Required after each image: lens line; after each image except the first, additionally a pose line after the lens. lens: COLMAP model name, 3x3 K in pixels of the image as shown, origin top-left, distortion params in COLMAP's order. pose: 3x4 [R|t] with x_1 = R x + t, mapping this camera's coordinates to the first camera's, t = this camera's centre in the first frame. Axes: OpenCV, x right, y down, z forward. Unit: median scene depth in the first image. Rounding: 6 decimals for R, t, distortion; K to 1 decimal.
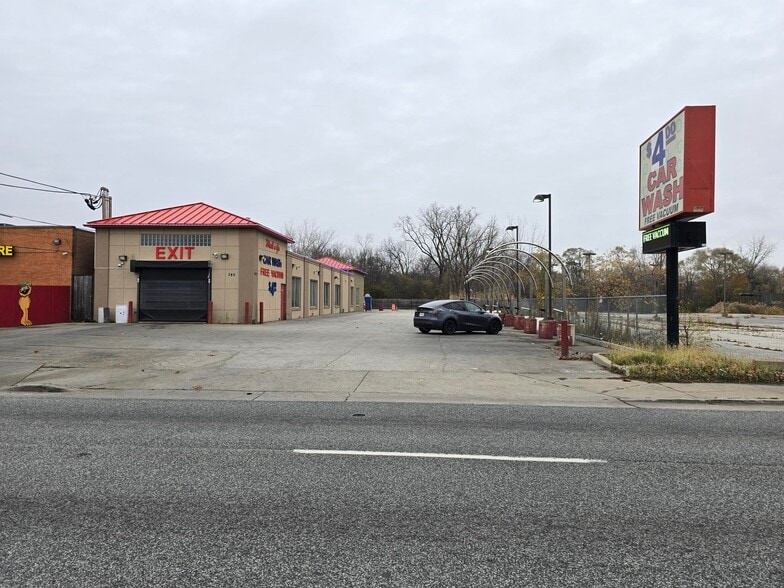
lens RADIAL K [[526.6, 0, 390.3], [0, 526.6, 285.5], [0, 0, 1]] dist [0.072692, -0.069478]
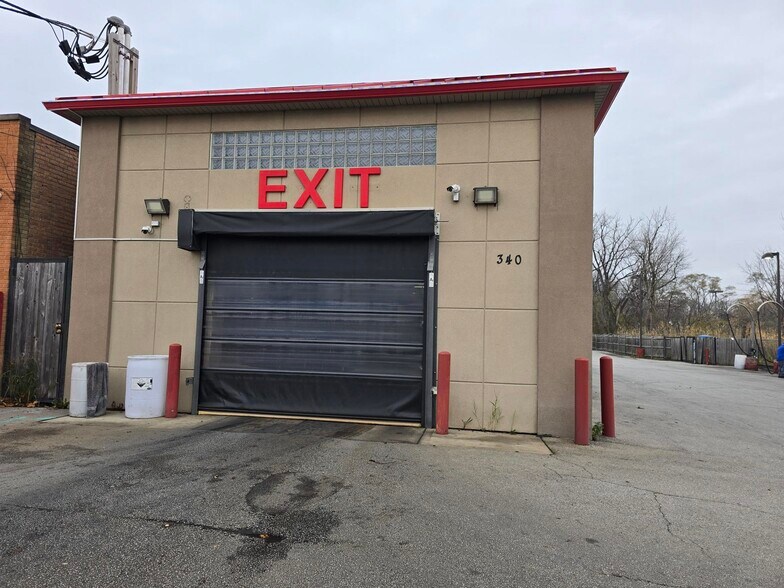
lens RADIAL K [[526.6, 0, 391.0], [0, 526.6, 293.5], [0, 0, 1]] dist [0.072692, -0.069478]
pose [[0.995040, 0.014126, -0.098465, -0.330386], [-0.017975, 0.999104, -0.038311, 0.009935], [0.097835, 0.039891, 0.994403, 0.700246]]
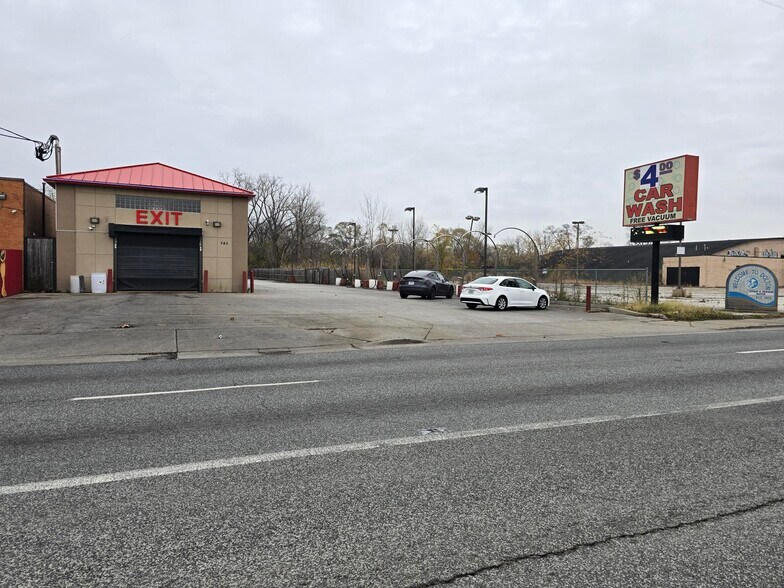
lens RADIAL K [[526.6, 0, 389.6], [0, 526.6, 290.2], [0, 0, 1]] dist [0.072692, -0.069478]
pose [[0.885974, -0.009869, 0.463630, -0.480125], [-0.021550, 0.997817, 0.062421, -0.001342], [-0.463234, -0.065295, 0.883828, -0.025756]]
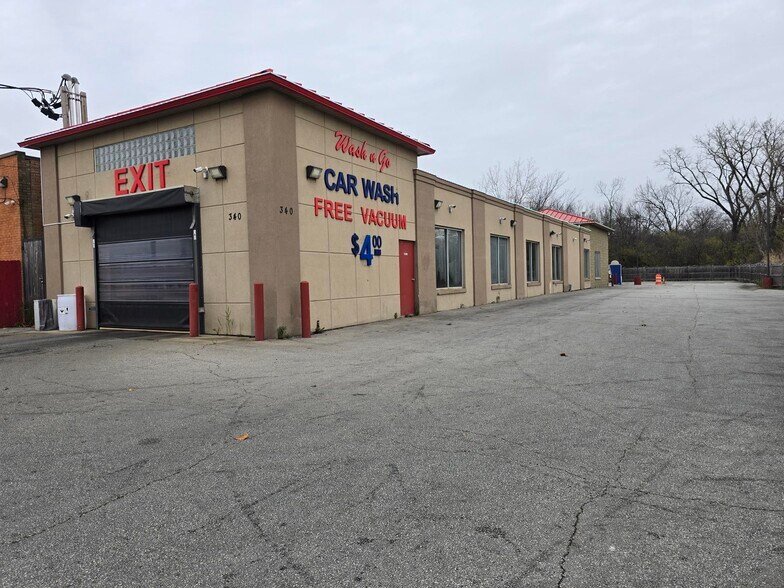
lens RADIAL K [[526.6, 0, 384.8], [0, 526.6, 288.1], [0, 0, 1]] dist [0.072692, -0.069478]
pose [[0.896814, -0.018877, -0.442004, -0.016006], [0.043312, 0.998036, 0.045256, 0.020787], [0.440282, -0.059730, 0.895871, 0.673255]]
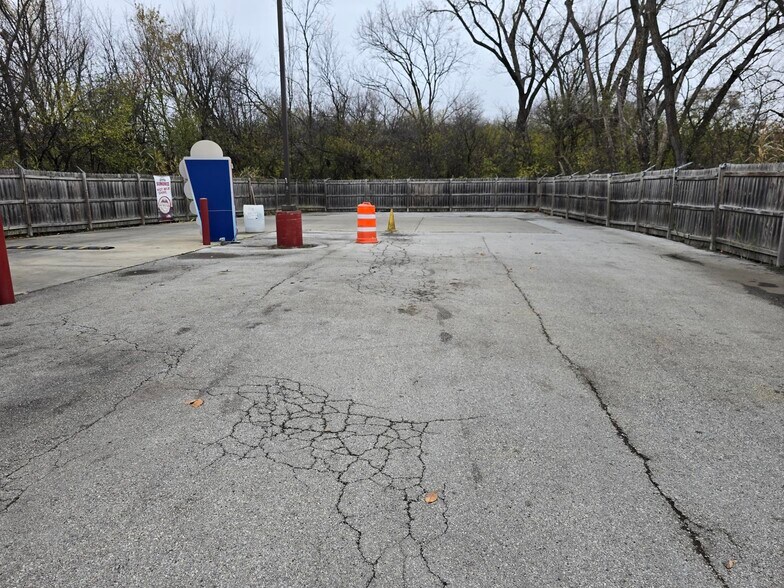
lens RADIAL K [[526.6, 0, 394.6], [0, 526.6, 279.4], [0, 0, 1]] dist [0.072692, -0.069478]
pose [[0.999583, -0.008862, -0.027501, 0.059922], [0.014234, 0.979324, 0.201797, 0.072711], [0.025144, -0.202104, 0.979041, 2.346770]]
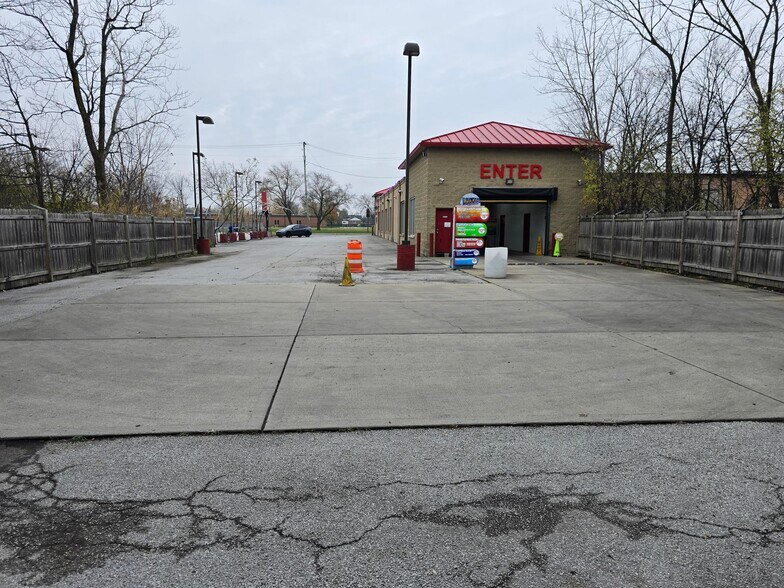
lens RADIAL K [[526.6, 0, 392.4], [0, 526.6, 291.9], [0, 0, 1]] dist [0.072692, -0.069478]
pose [[-0.986102, 0.009561, -0.165867, 0.078769], [-0.006112, 0.995579, 0.093725, 0.104027], [0.166030, 0.093436, -0.981684, 3.465186]]
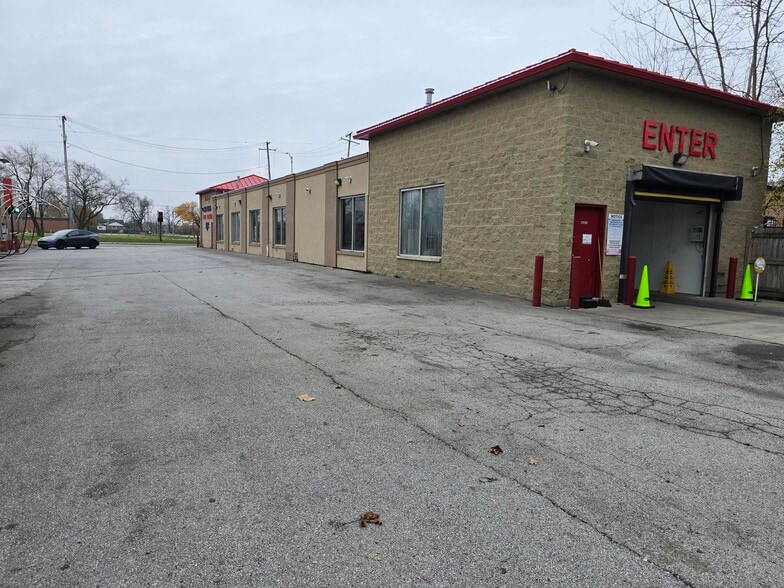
lens RADIAL K [[526.6, 0, 391.6], [0, 526.6, 292.7], [0, 0, 1]] dist [0.072692, -0.069478]
pose [[-0.830856, 0.029998, -0.555679, 0.214870], [-0.012048, 0.997342, 0.071855, 0.087938], [0.556358, 0.066396, -0.828286, 2.855809]]
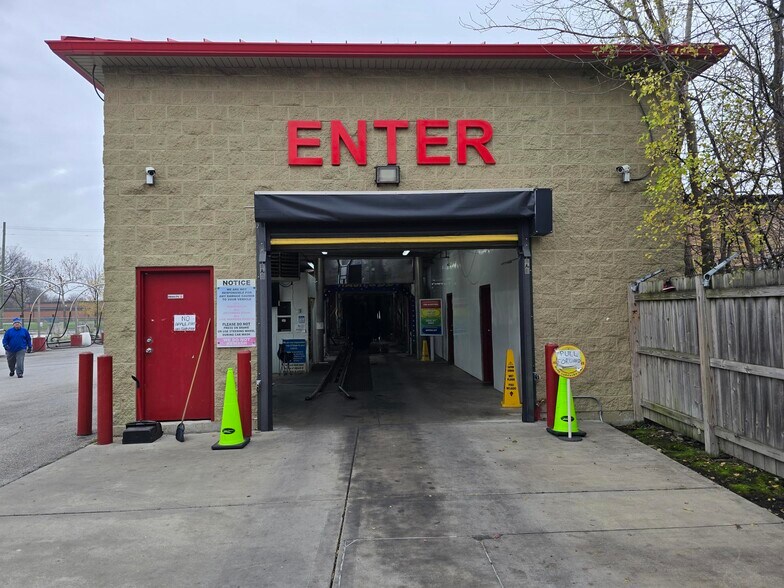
lens RADIAL K [[526.6, 0, 379.1], [0, 526.6, 294.5], [0, 0, 1]] dist [0.072692, -0.069478]
pose [[-0.992441, 0.010370, -0.122288, -0.232134], [0.018175, 0.997856, -0.062880, 0.077784], [0.121373, -0.064627, -0.990501, 2.856551]]
